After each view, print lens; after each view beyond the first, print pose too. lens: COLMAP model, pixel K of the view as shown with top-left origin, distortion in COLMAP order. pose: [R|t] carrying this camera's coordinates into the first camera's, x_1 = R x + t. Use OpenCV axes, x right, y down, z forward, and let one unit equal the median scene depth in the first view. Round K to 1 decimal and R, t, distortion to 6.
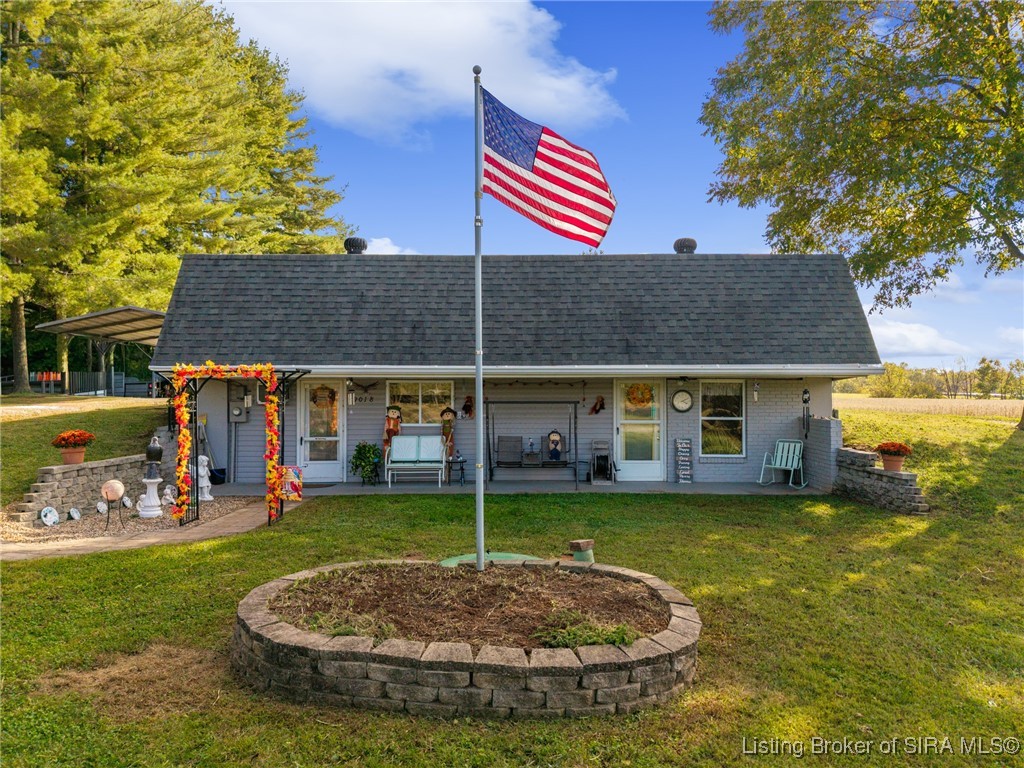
lens RADIAL K [[702.2, 0, 518.5], [0, 702.2, 389.0], [0, 0, 1]] dist [-0.001770, -0.002824]
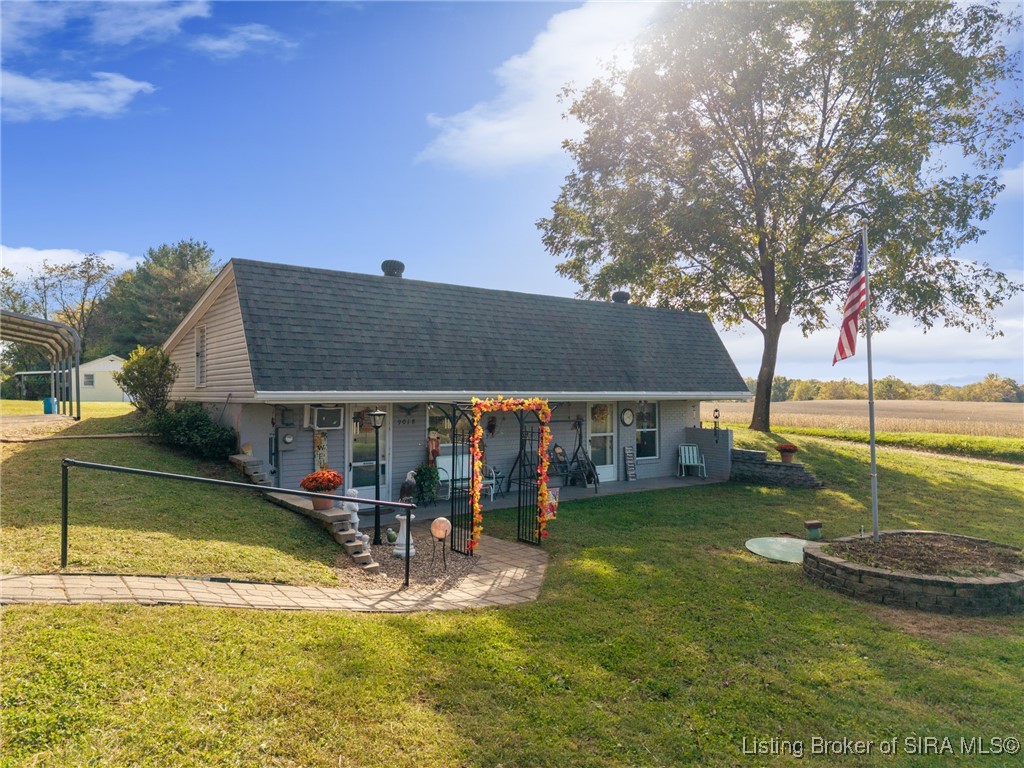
lens RADIAL K [[694.3, 0, 516.8], [0, 694.3, 374.9], [0, 0, 1]] dist [0.040000, -0.037908]
pose [[0.792076, 0.017984, 0.610157, -0.725954], [-0.008138, 0.999788, -0.018903, -0.035911], [-0.610368, 0.010007, 0.792055, 0.113449]]
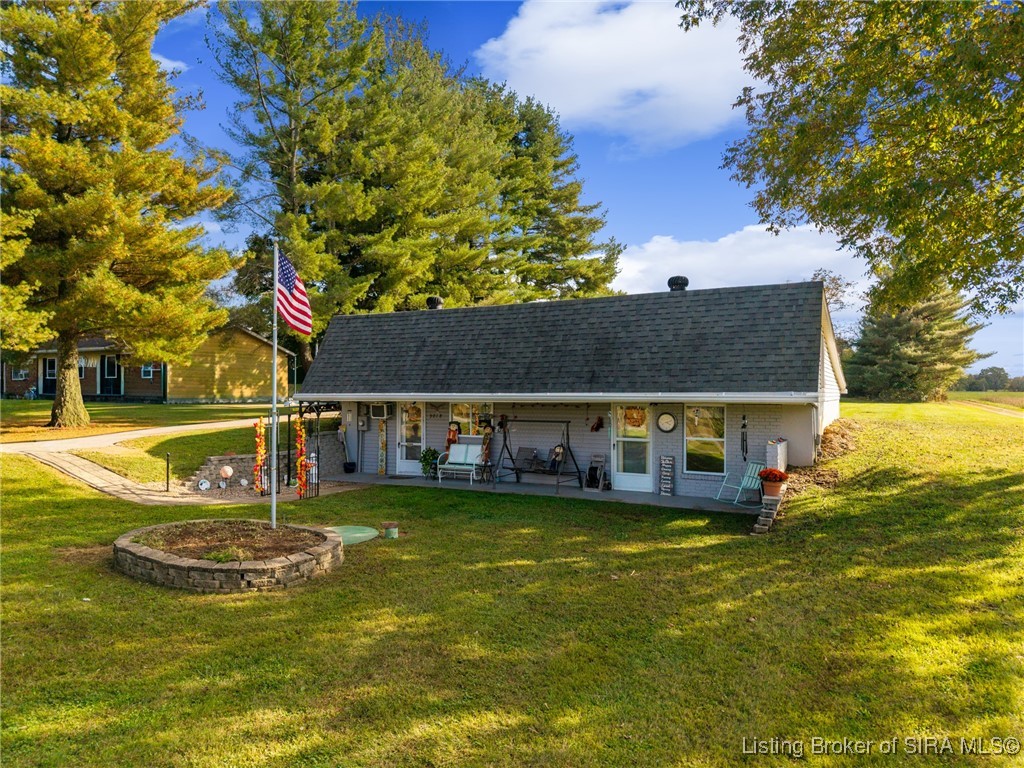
lens RADIAL K [[698.1, 0, 512.0], [0, 698.1, 384.0], [0, 0, 1]] dist [0.027393, -0.004974]
pose [[0.871583, -0.005508, -0.490218, 0.581220], [0.002155, 0.999970, -0.007405, -0.037704], [0.490244, 0.005398, 0.871569, -0.101965]]
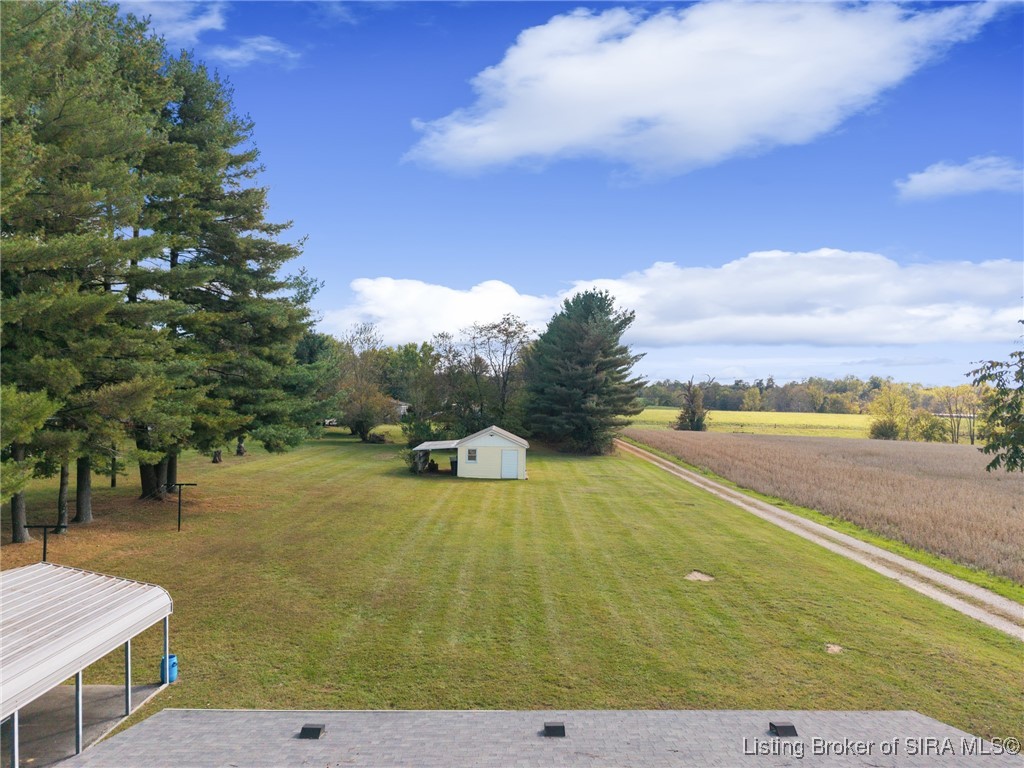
lens RADIAL K [[682.4, 0, 512.0], [0, 682.4, 384.0], [0, 0, 1]] dist [0.005237, 0.001034]
pose [[0.999894, 0.012021, 0.008248, -0.055975], [-0.011995, 0.999923, -0.003265, -0.445849], [-0.008286, 0.003166, 0.999961, 0.813475]]
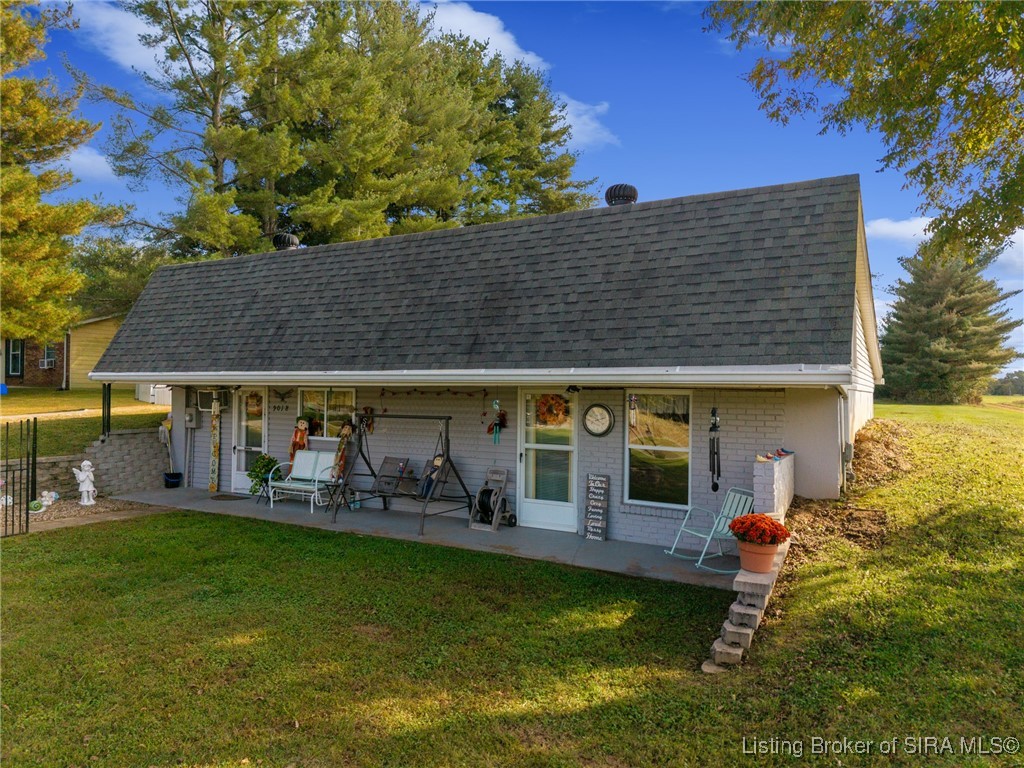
lens RADIAL K [[694.3, 0, 516.8], [0, 694.3, 374.9], [0, 0, 1]] dist [0.040000, -0.037908]
pose [[0.861909, -0.003044, -0.507054, 0.524600], [-0.008450, 0.999757, -0.020366, -0.013147], [0.506993, 0.021838, 0.861673, 0.375988]]
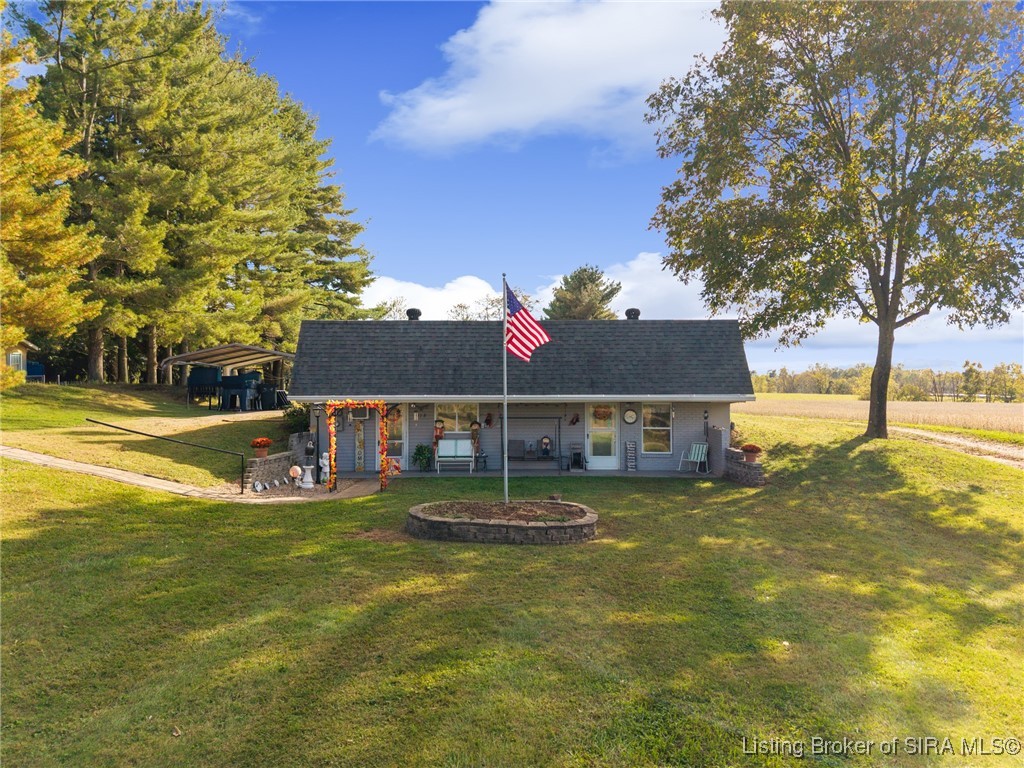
lens RADIAL K [[706.9, 0, 517.9], [0, 706.9, 382.4], [0, 0, 1]] dist [0.028258, -0.002558]
pose [[0.999996, -0.000179, -0.002714, -0.004903], [0.000158, 0.999969, -0.007916, -0.045807], [0.002716, 0.007916, 0.999965, -0.539122]]
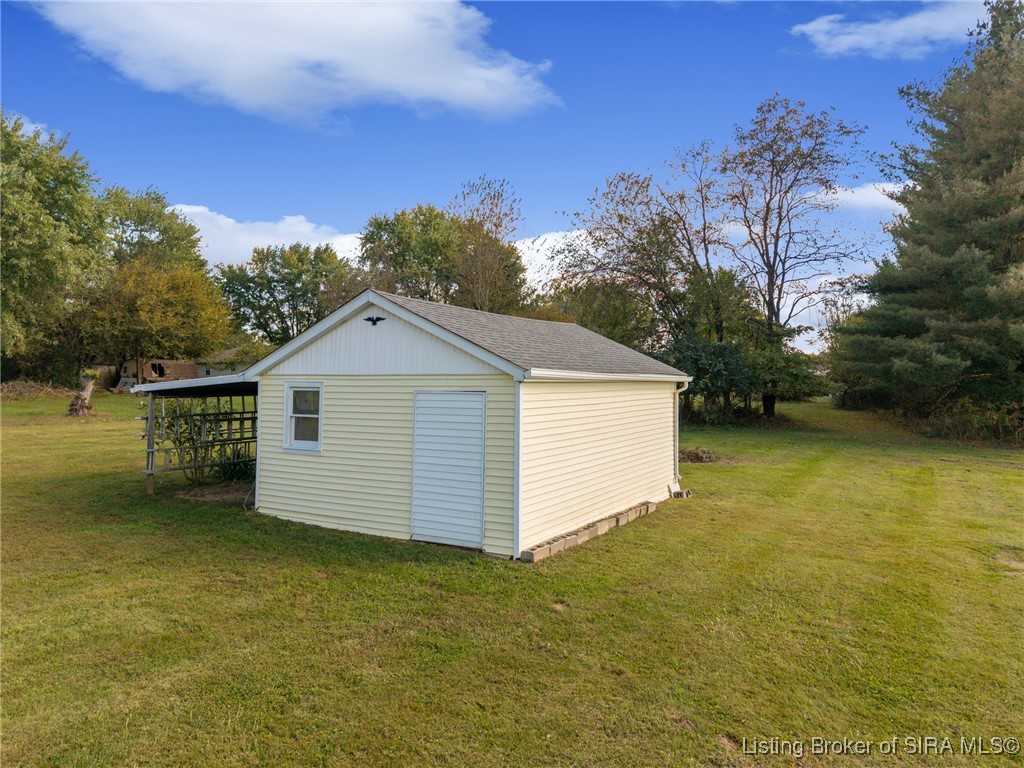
lens RADIAL K [[682.4, 0, 512.0], [0, 682.4, 384.0], [0, 0, 1]] dist [0.005237, 0.001034]
pose [[0.875734, 0.006096, -0.482756, 0.291257], [0.001029, 0.999894, 0.014494, -0.114959], [0.482794, -0.013189, 0.875635, 3.962318]]
